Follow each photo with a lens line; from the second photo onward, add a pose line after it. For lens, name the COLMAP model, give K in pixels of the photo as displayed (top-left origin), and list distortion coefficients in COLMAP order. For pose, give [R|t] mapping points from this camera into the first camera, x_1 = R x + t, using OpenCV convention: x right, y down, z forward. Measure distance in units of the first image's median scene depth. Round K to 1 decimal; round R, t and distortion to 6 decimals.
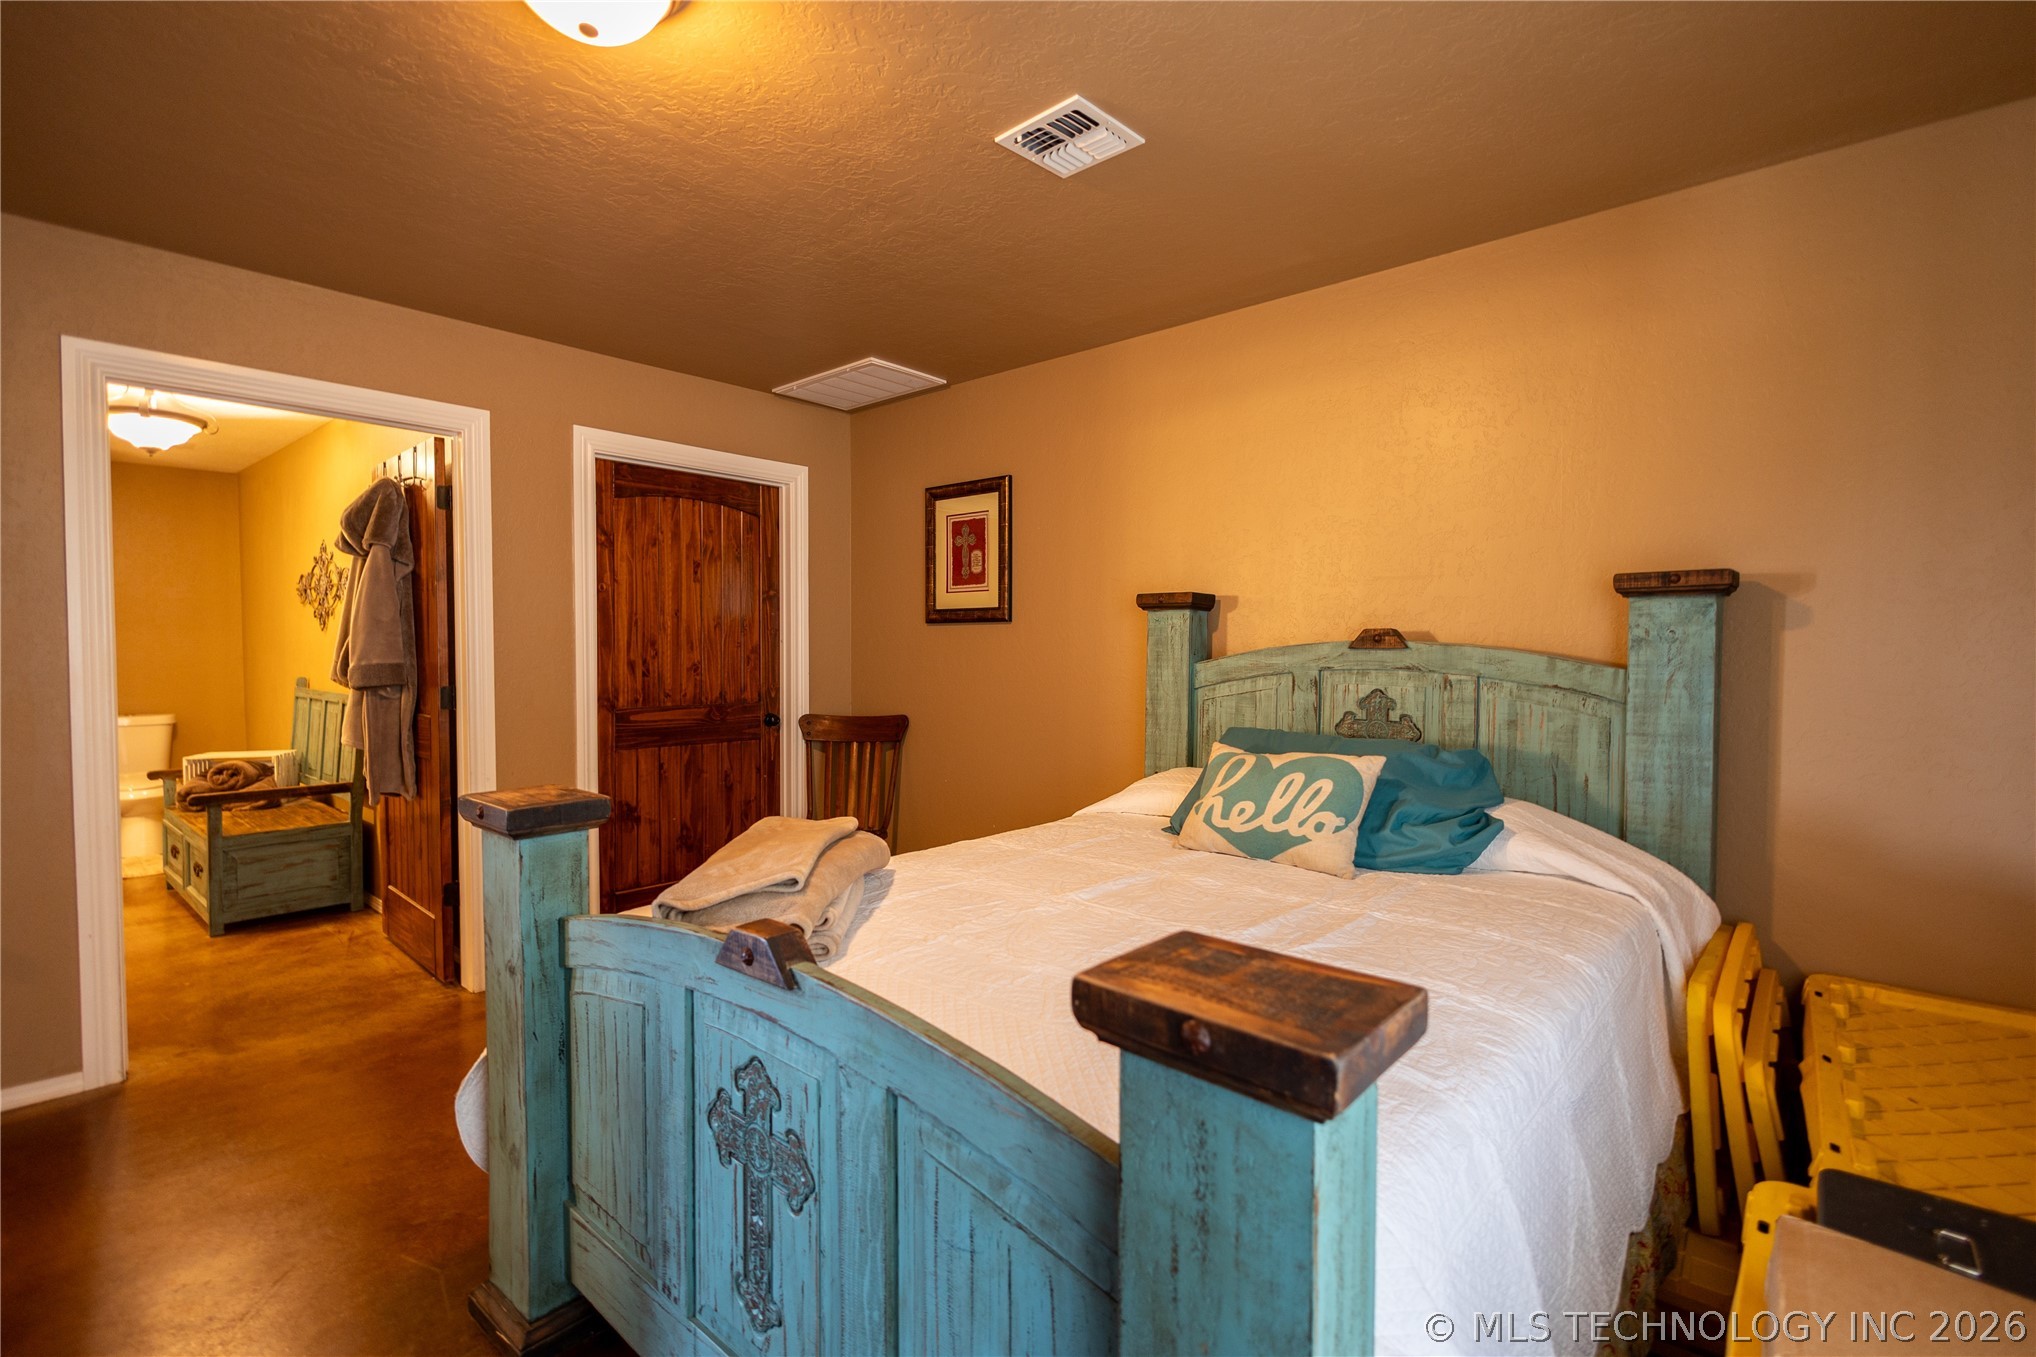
lens RADIAL K [[933.0, 0, 1015.5], [0, 933.0, 671.3], [0, 0, 1]] dist [0.012809, -0.005675]
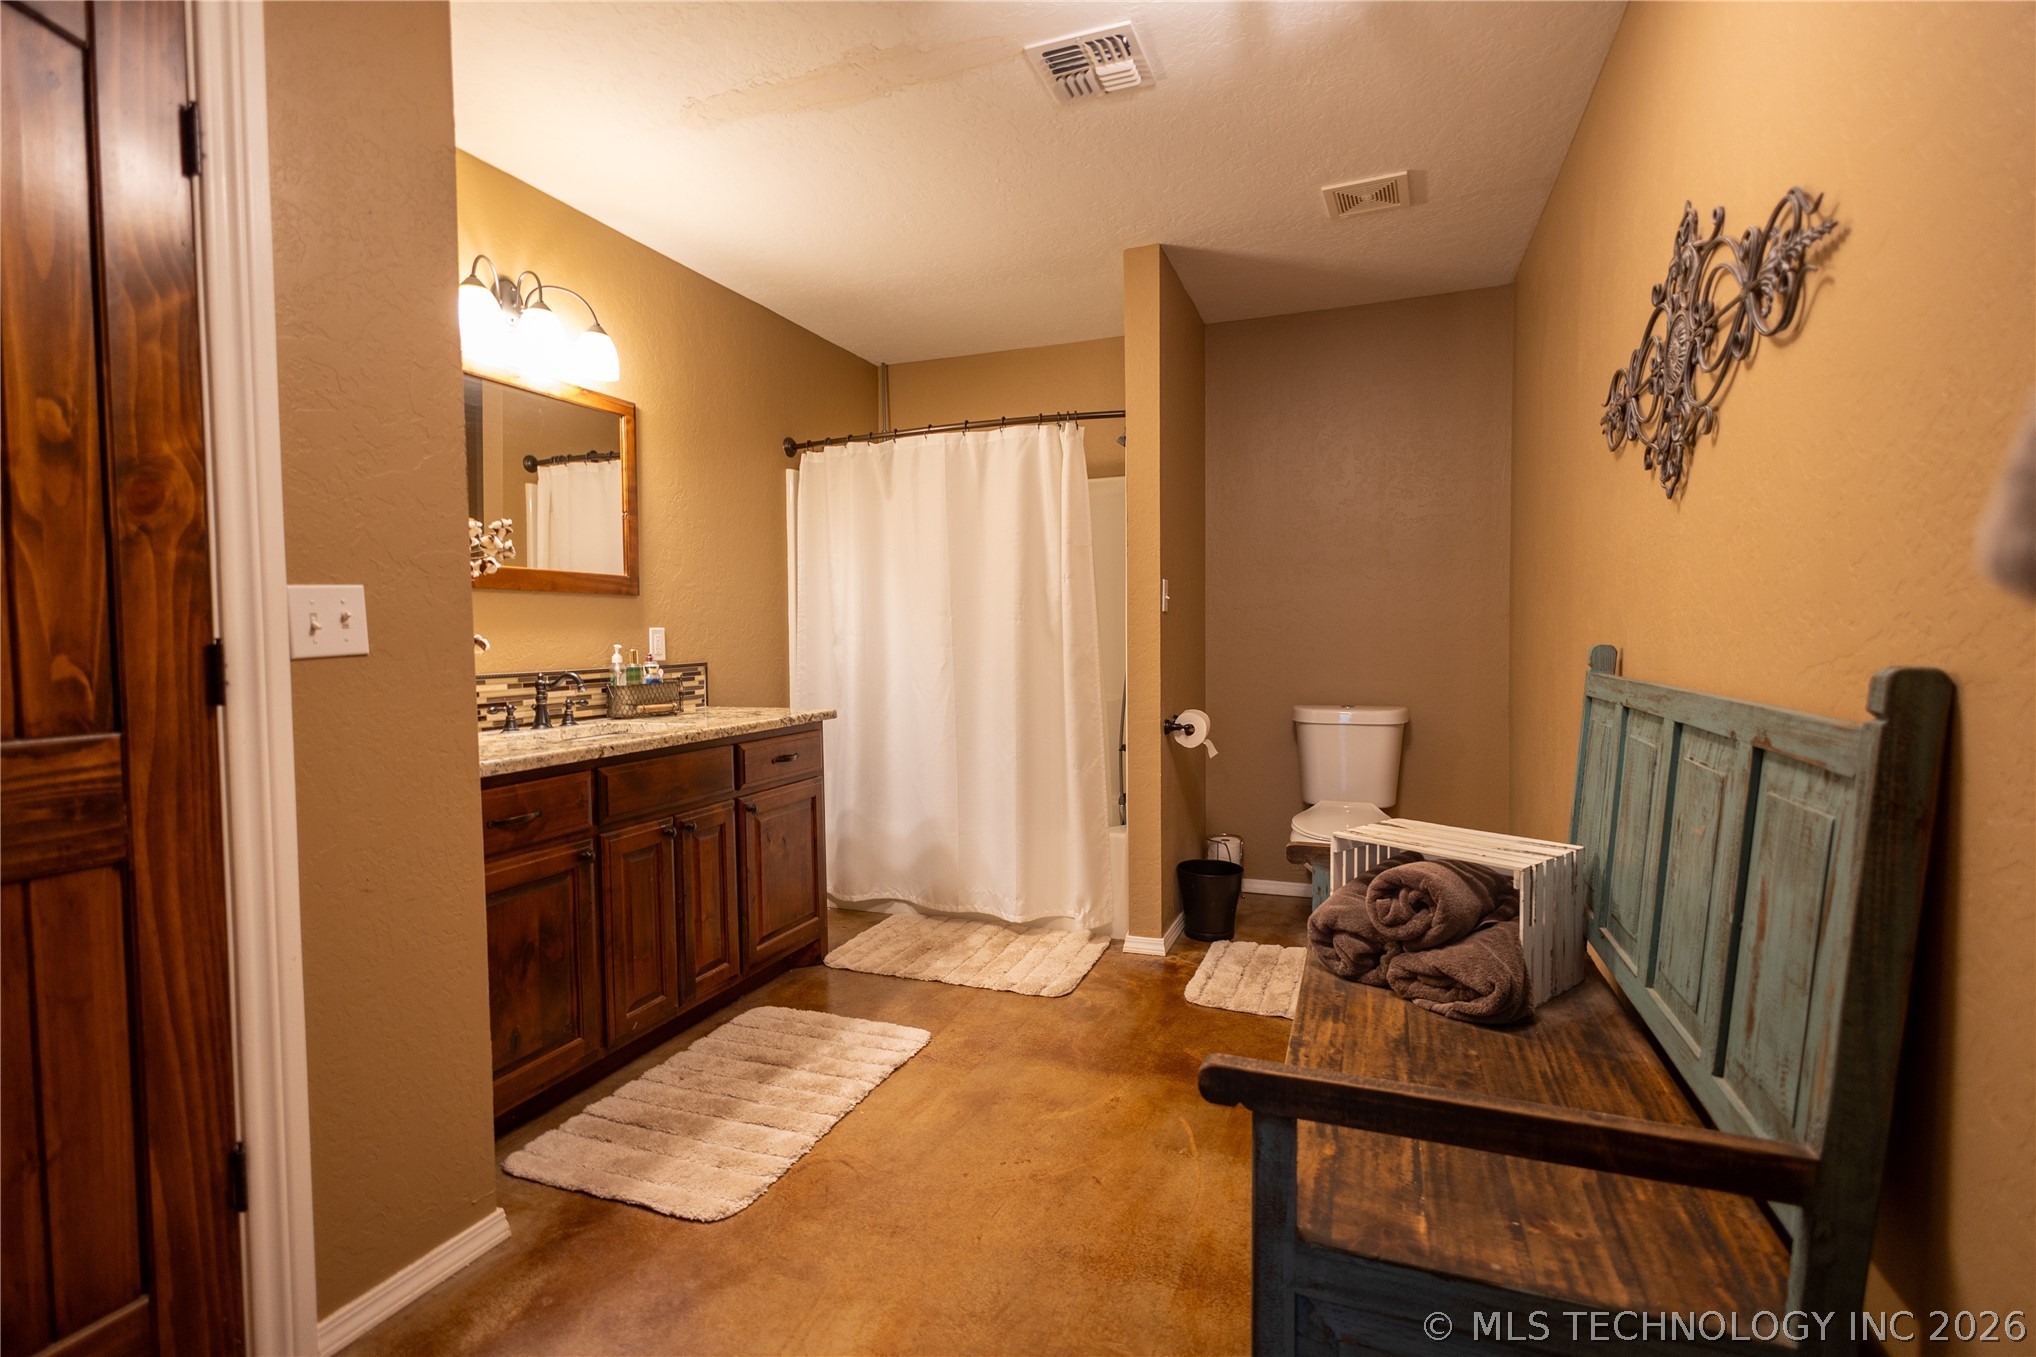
lens RADIAL K [[933.0, 0, 1025.1], [0, 933.0, 680.4], [0, 0, 1]] dist [0.012809, -0.005675]
pose [[0.356598, 0.042557, -0.933288, -0.620665], [-0.016926, 0.999092, 0.039090, 0.012114], [0.934105, 0.001857, 0.356995, 0.817766]]
